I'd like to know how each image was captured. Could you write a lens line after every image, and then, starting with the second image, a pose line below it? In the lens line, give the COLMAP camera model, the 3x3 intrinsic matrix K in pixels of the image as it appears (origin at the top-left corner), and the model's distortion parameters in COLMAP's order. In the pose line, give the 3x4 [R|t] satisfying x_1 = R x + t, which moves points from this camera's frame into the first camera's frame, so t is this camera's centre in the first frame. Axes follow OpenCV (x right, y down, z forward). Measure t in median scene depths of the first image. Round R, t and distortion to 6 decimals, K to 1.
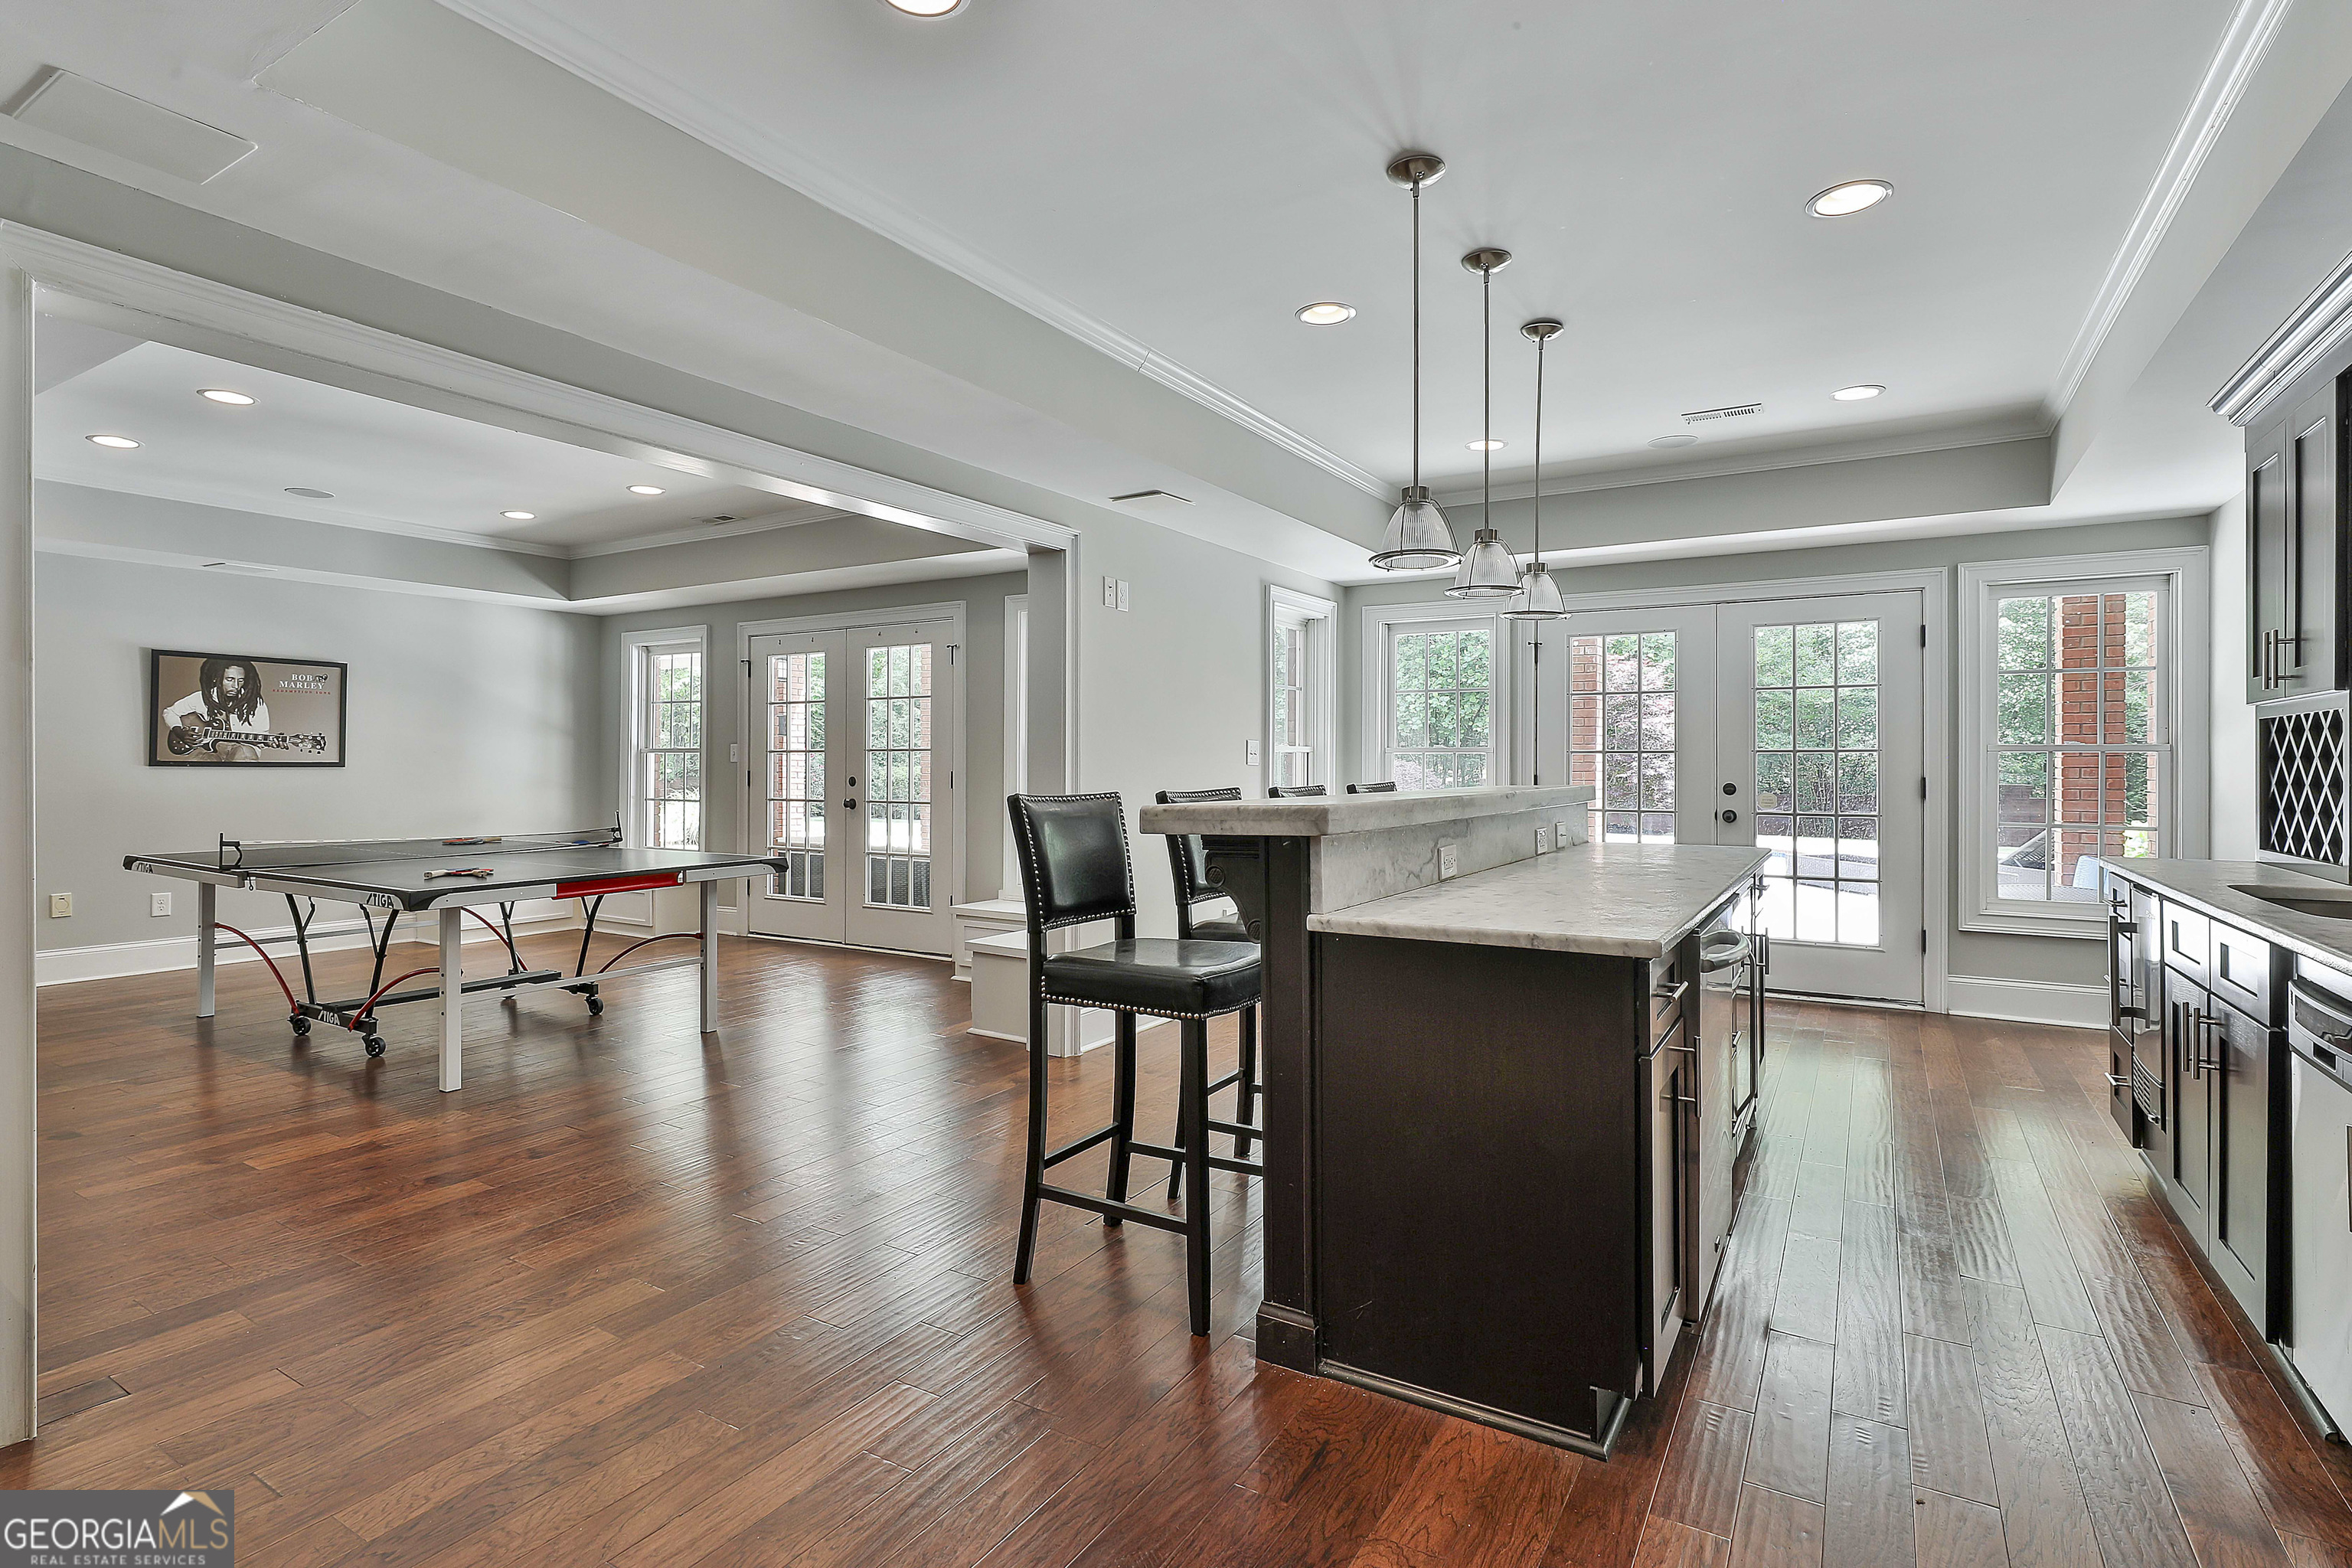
lens RADIAL K [[1165.8, 0, 1174.9], [0, 1165.8, 762.5], [0, 0, 1]] dist [-0.000158, 0.000367]
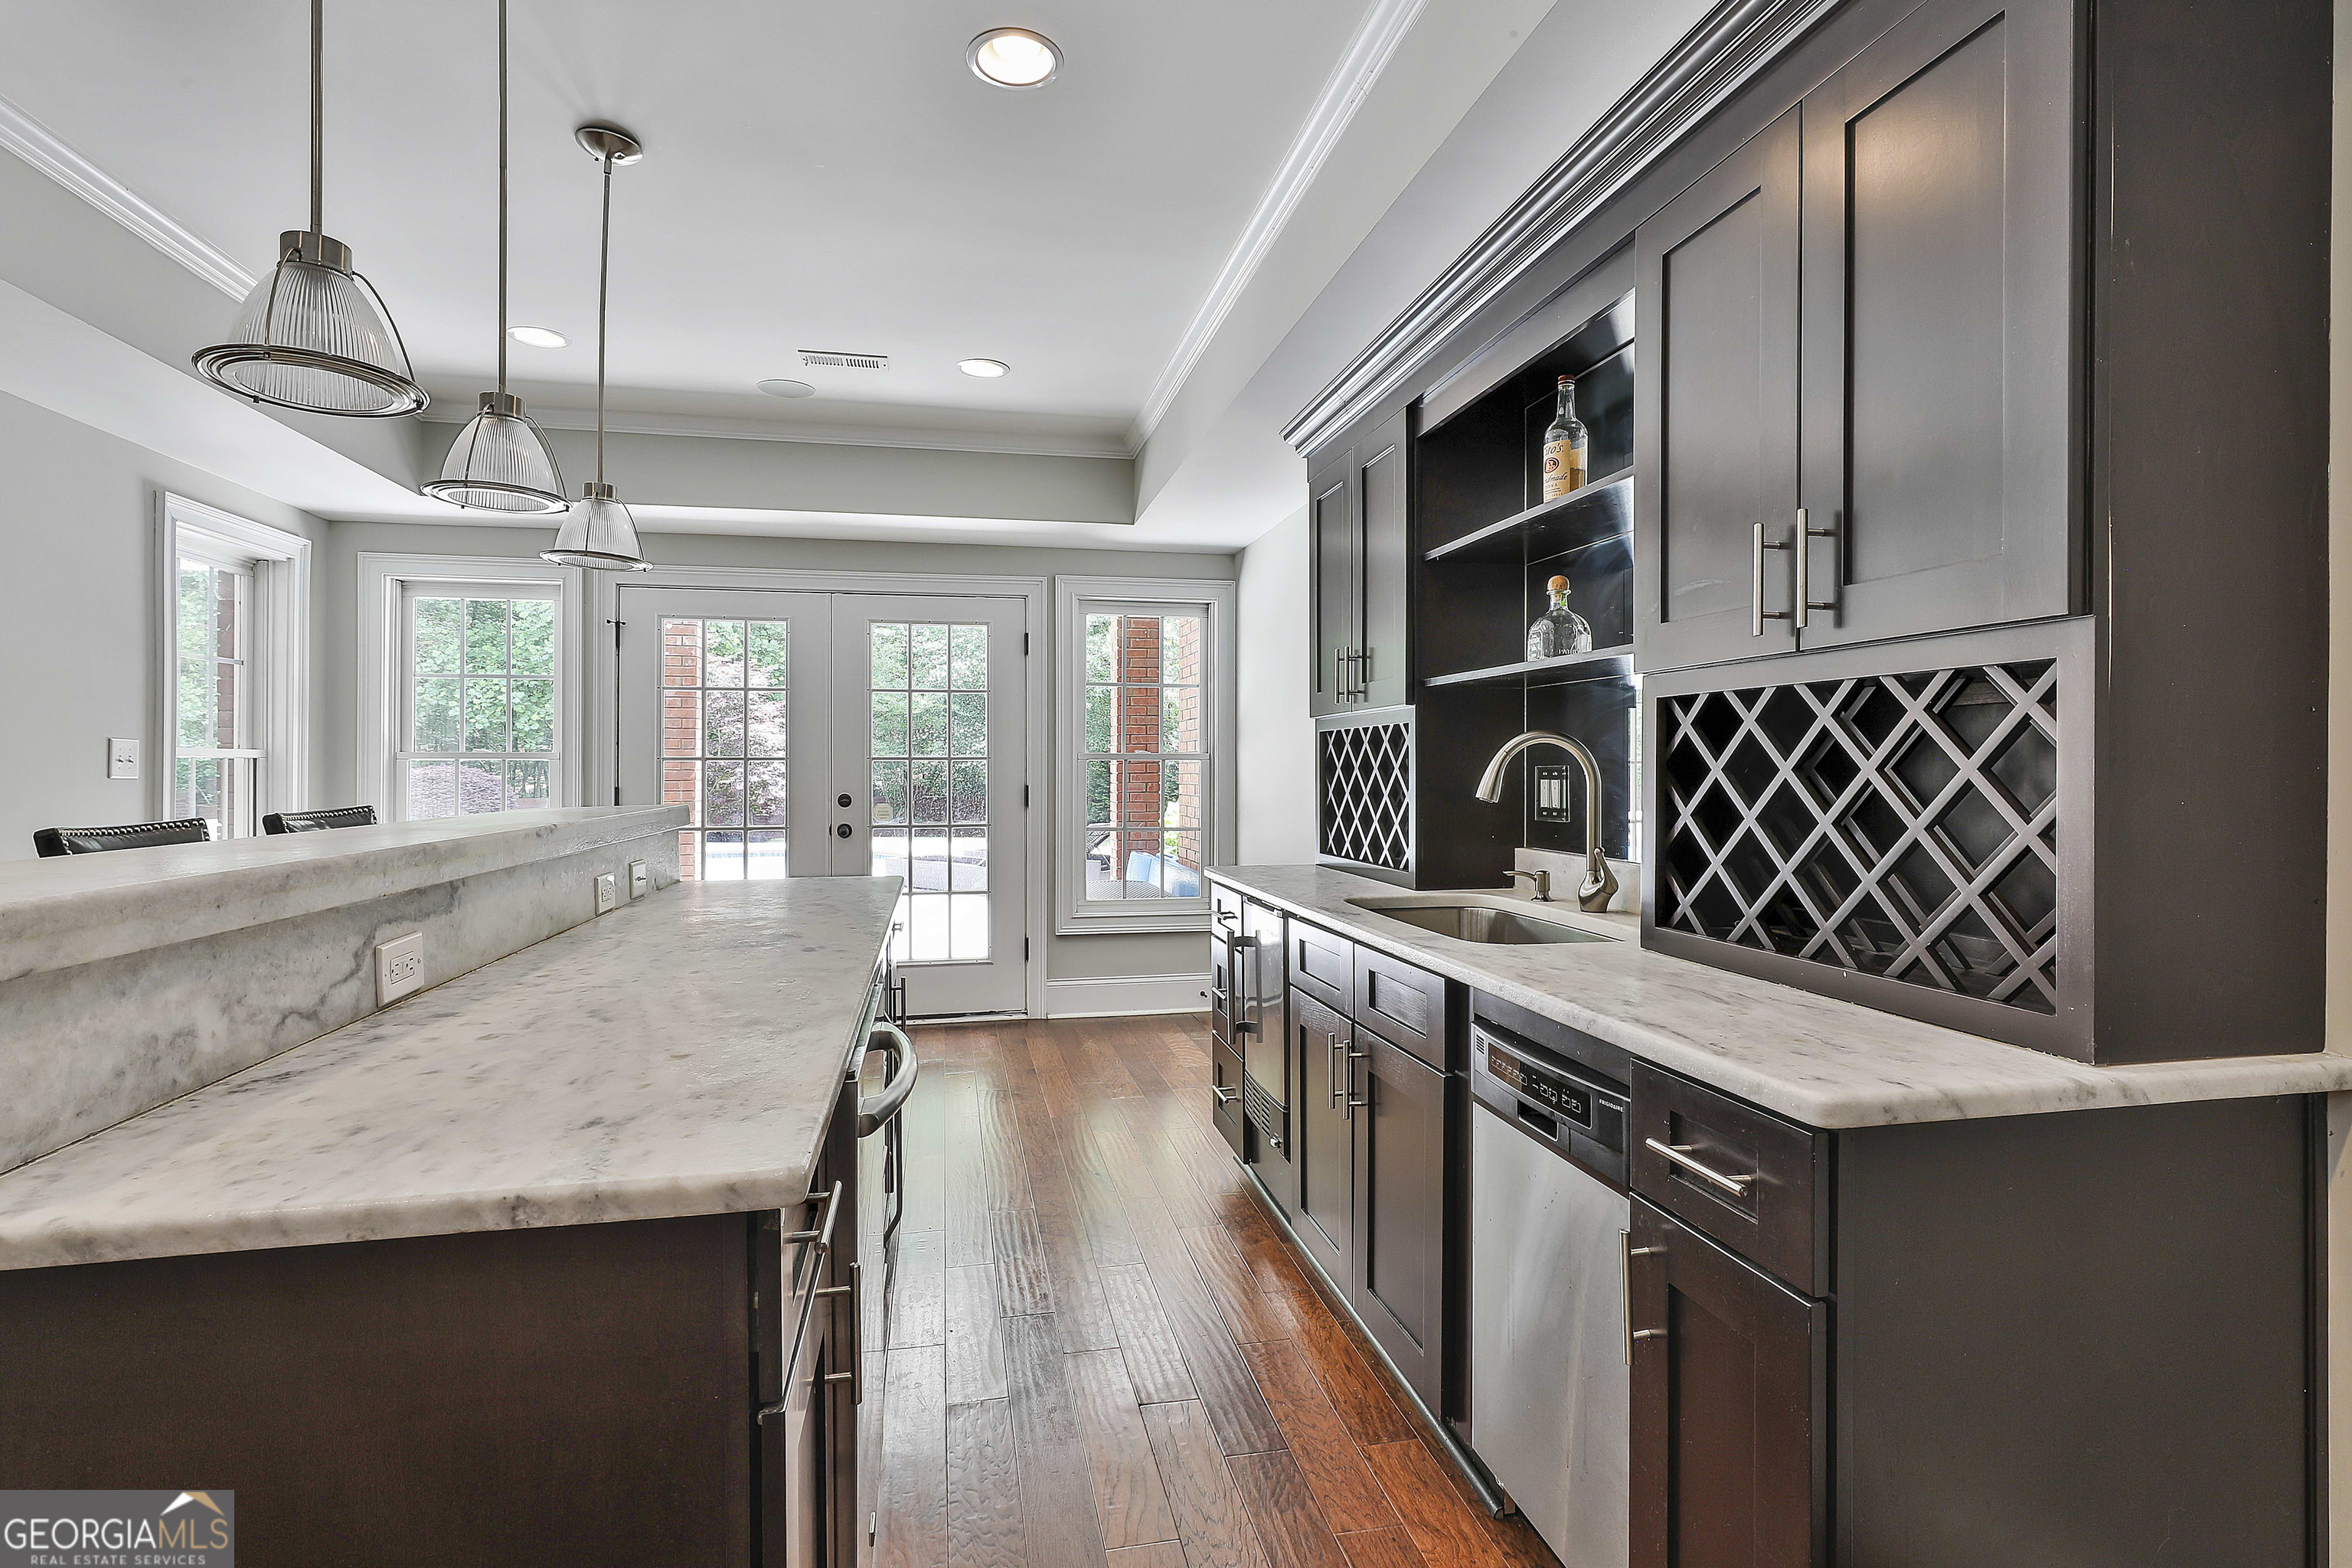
lens RADIAL K [[1165.8, 0, 1174.9], [0, 1165.8, 762.5], [0, 0, 1]] dist [-0.000158, 0.000367]
pose [[0.742444, 0.001132, 0.669907, 0.113366], [0.001905, 0.999991, -0.003802, -0.005237], [-0.669905, 0.004099, 0.742435, 0.294498]]
